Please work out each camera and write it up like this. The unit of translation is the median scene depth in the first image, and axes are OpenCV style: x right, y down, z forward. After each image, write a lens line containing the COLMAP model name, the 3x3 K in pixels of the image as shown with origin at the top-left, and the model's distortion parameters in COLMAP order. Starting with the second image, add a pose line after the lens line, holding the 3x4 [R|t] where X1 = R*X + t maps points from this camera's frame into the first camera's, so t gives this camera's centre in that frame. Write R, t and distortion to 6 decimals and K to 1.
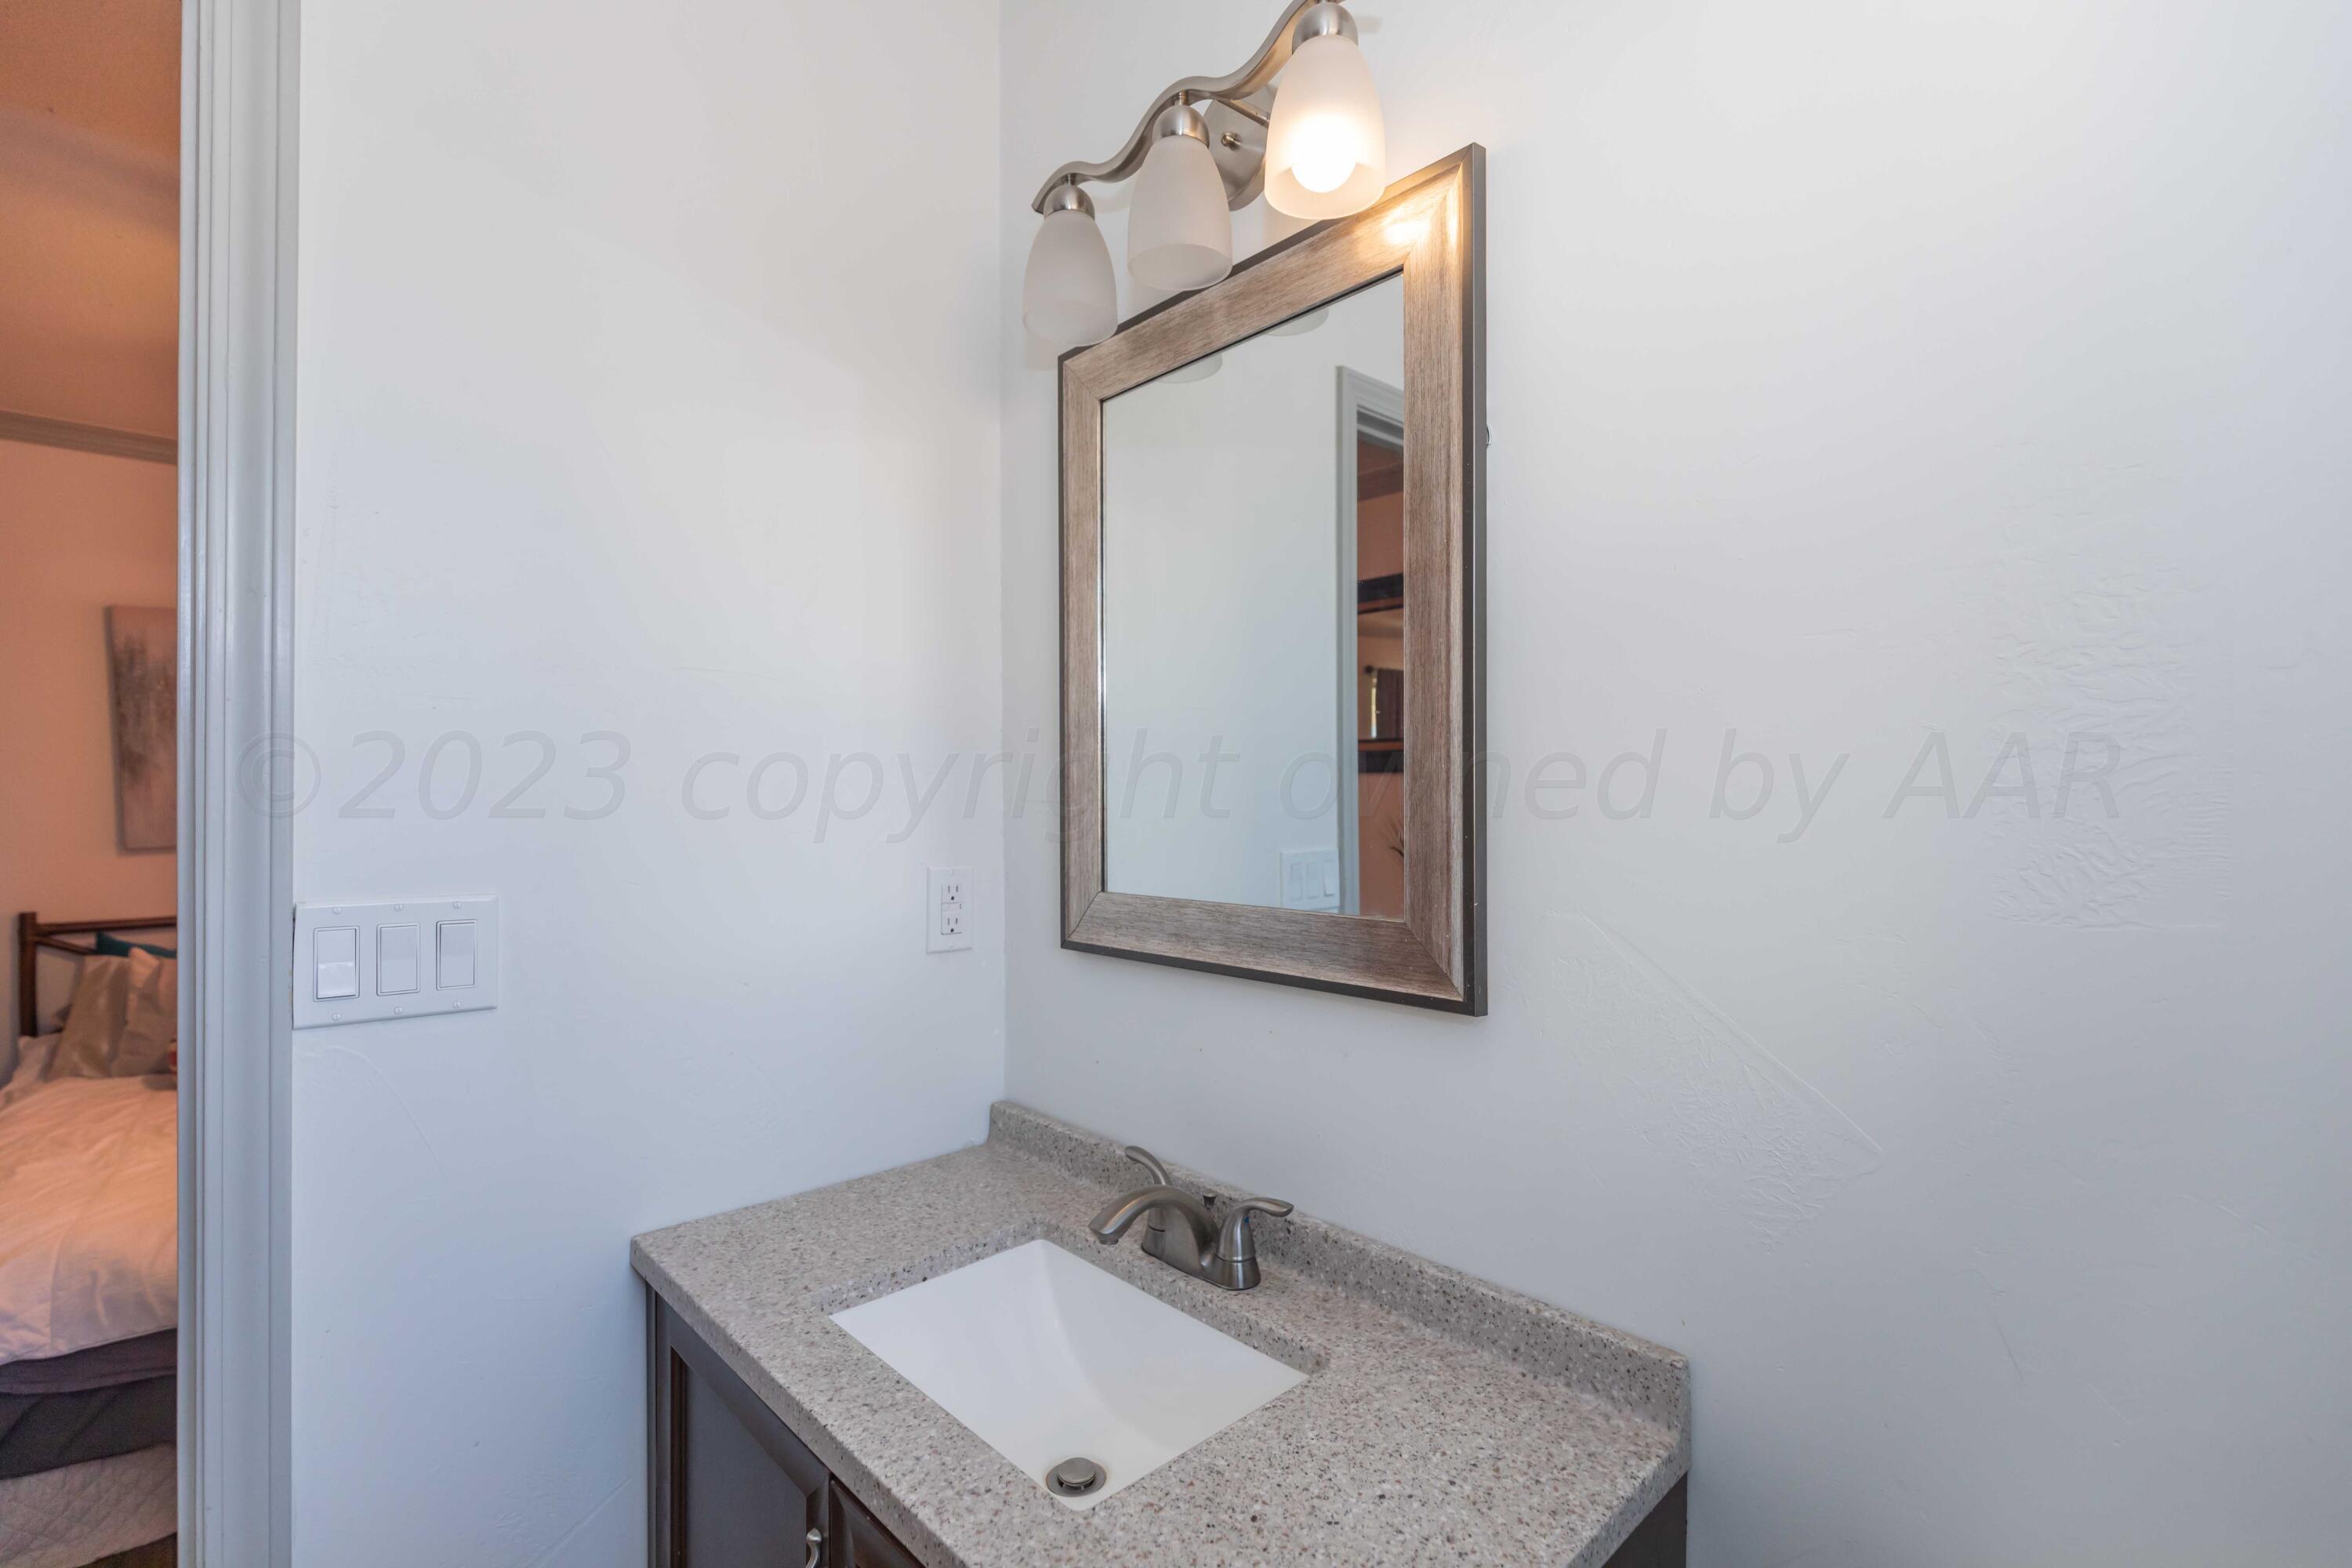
lens RADIAL K [[1048.2, 0, 1180.1], [0, 1048.2, 784.7], [0, 0, 1]] dist [0.007774, -0.001493]
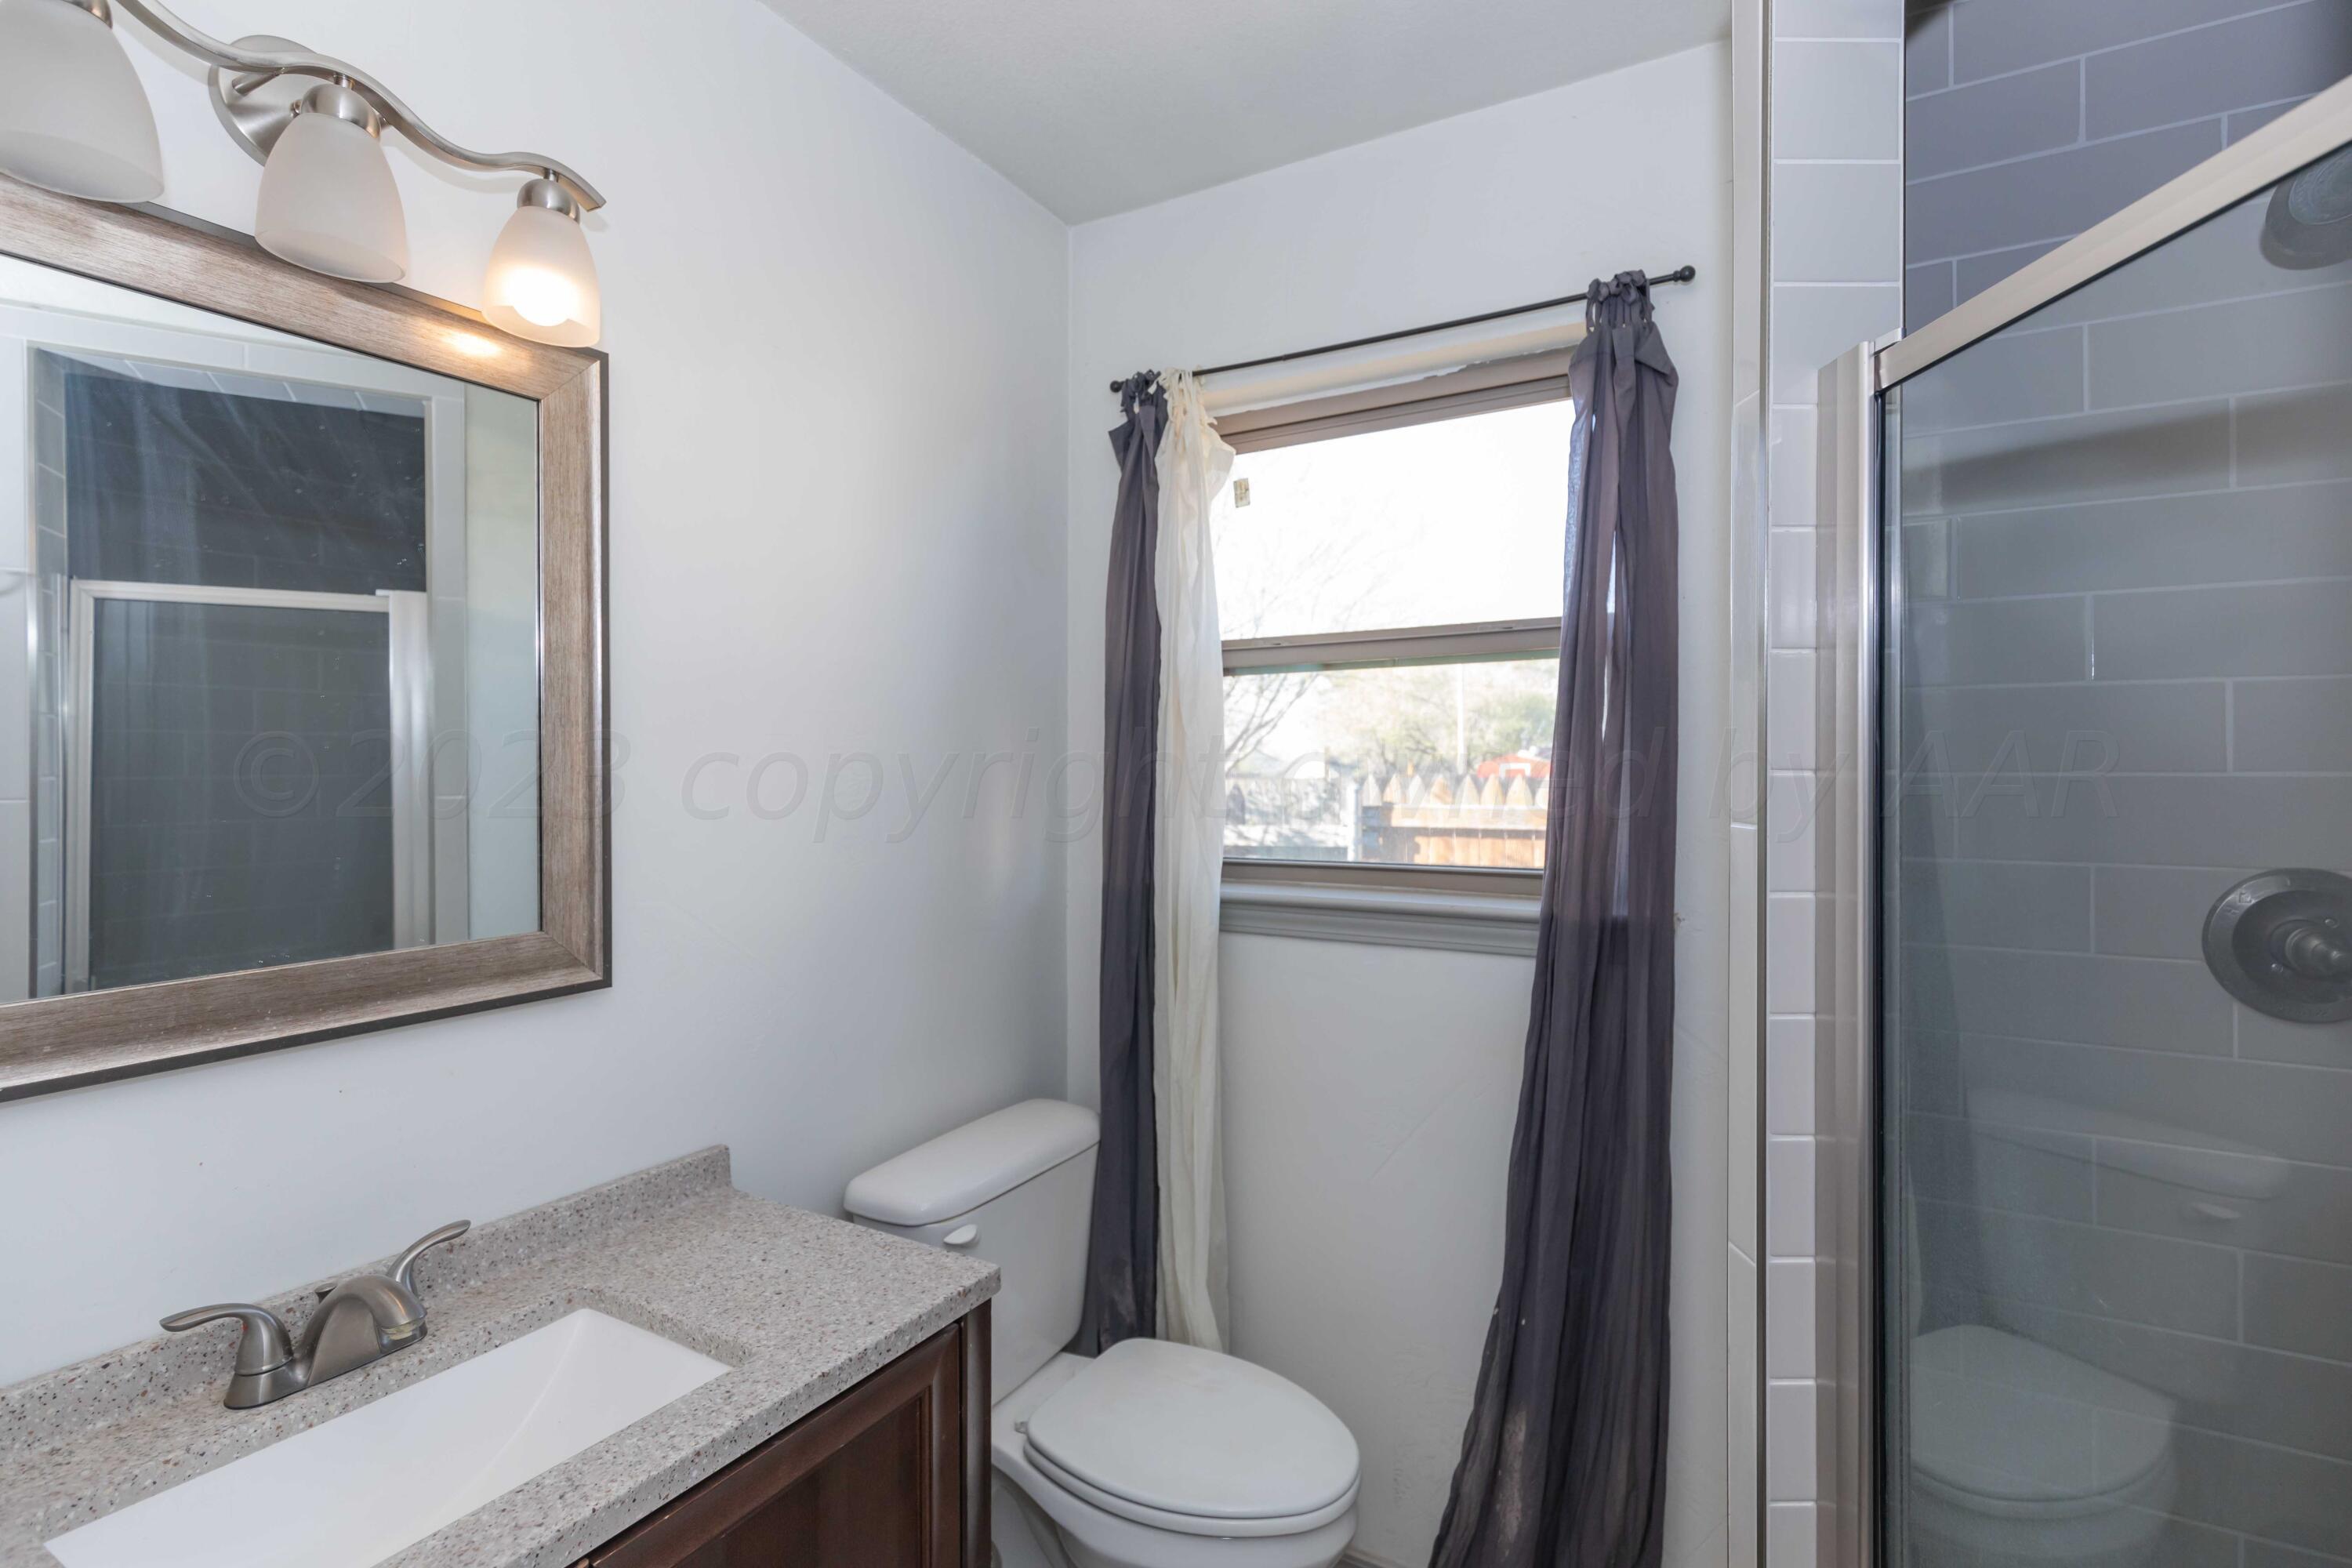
lens RADIAL K [[1048.2, 0, 1180.1], [0, 1048.2, 784.7], [0, 0, 1]] dist [0.007774, -0.001493]
pose [[-0.270122, -0.003208, 0.962821, -1.210439], [-0.008602, 0.999963, 0.000918, -0.051391], [-0.962788, -0.008034, -0.270140, 0.646138]]
